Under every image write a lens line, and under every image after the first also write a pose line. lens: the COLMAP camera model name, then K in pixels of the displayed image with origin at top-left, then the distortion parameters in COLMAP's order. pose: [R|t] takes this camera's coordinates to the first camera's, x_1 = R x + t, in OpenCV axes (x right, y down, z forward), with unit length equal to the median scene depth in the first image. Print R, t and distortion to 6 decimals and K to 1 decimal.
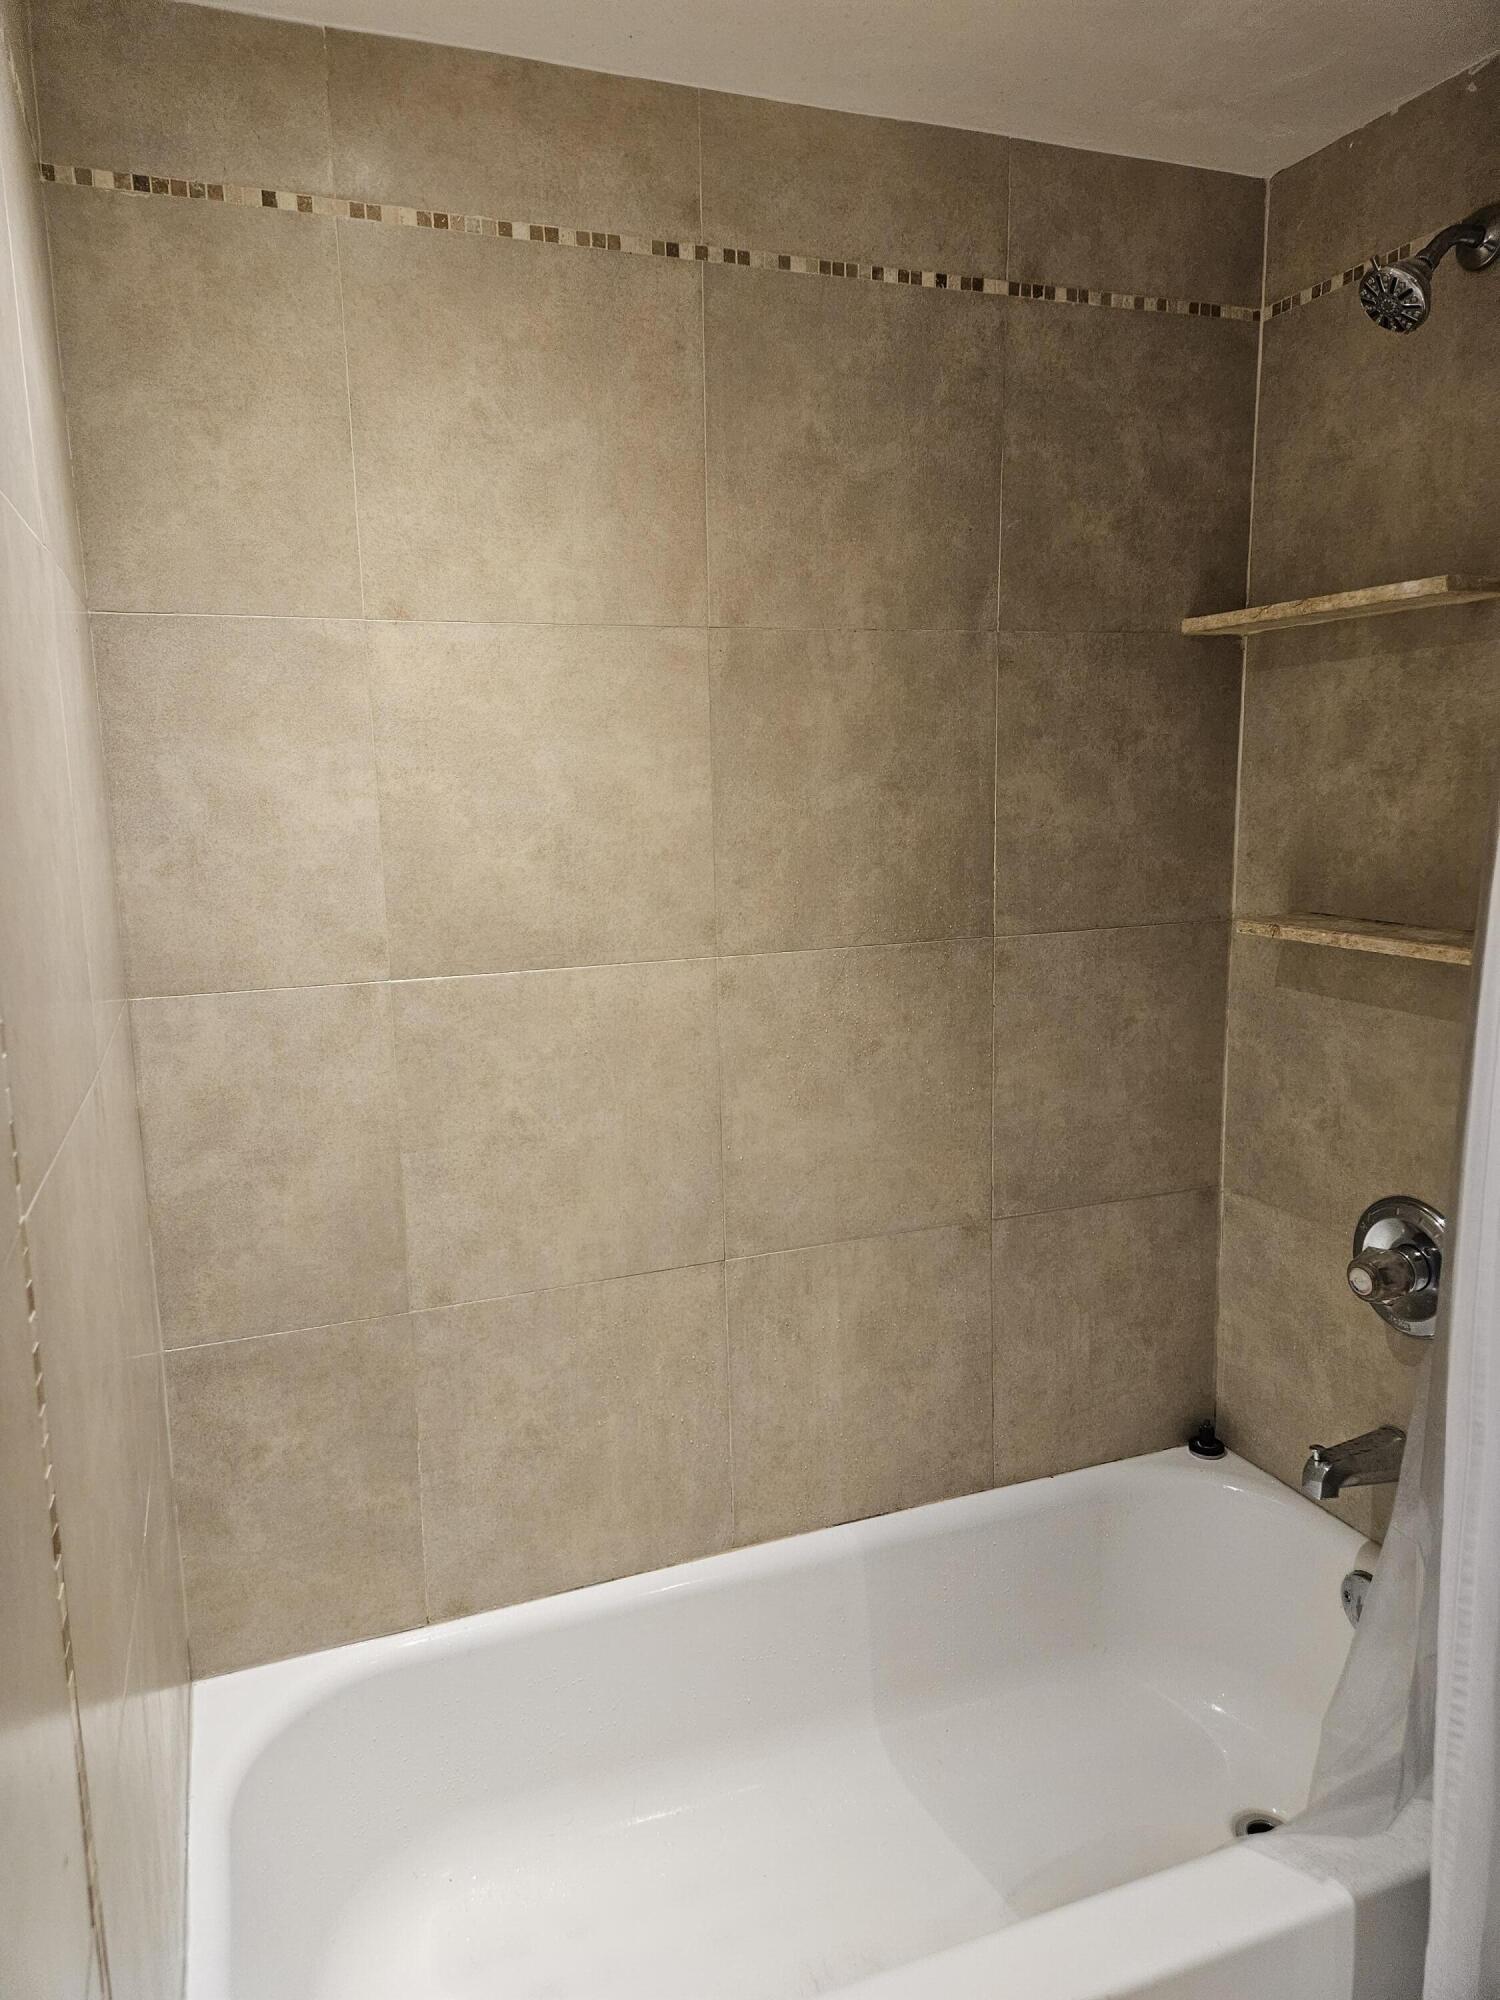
lens RADIAL K [[1341.1, 0, 747.3], [0, 1341.1, 1002.2], [0, 0, 1]] dist [0.073511, -0.060739]
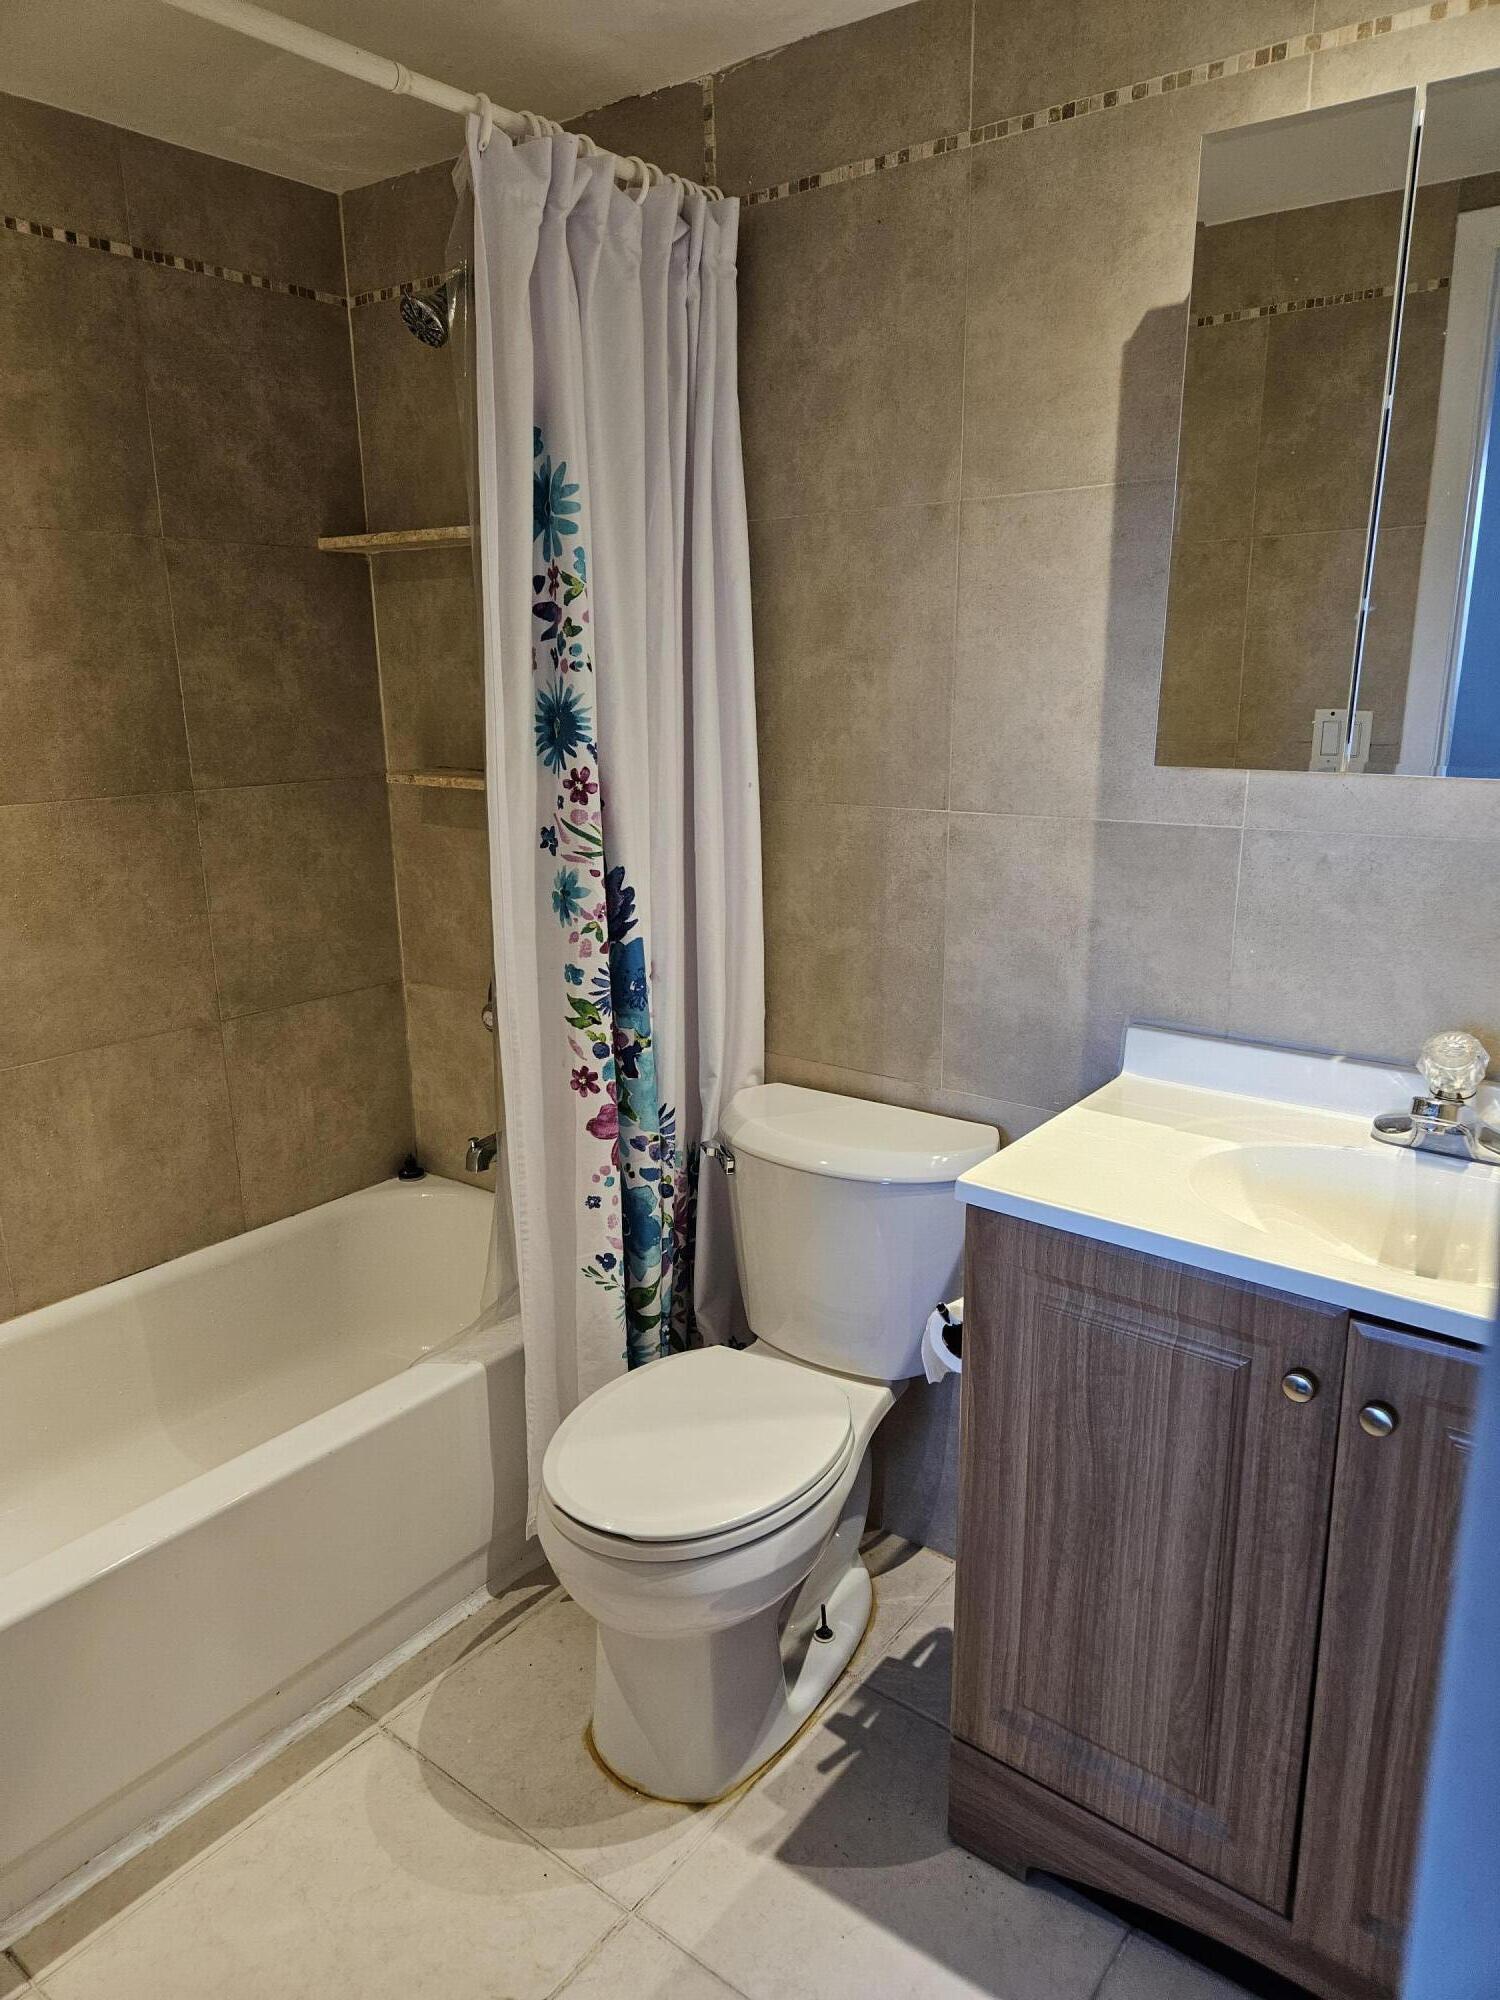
lens RADIAL K [[1341.1, 0, 753.3], [0, 1341.1, 1019.1], [0, 0, 1]] dist [0.073511, -0.060739]
pose [[0.858262, -0.116247, 0.499873, -0.023779], [0.075687, 0.992029, 0.100748, 0.073780], [-0.507600, -0.048634, 0.860219, -0.349992]]
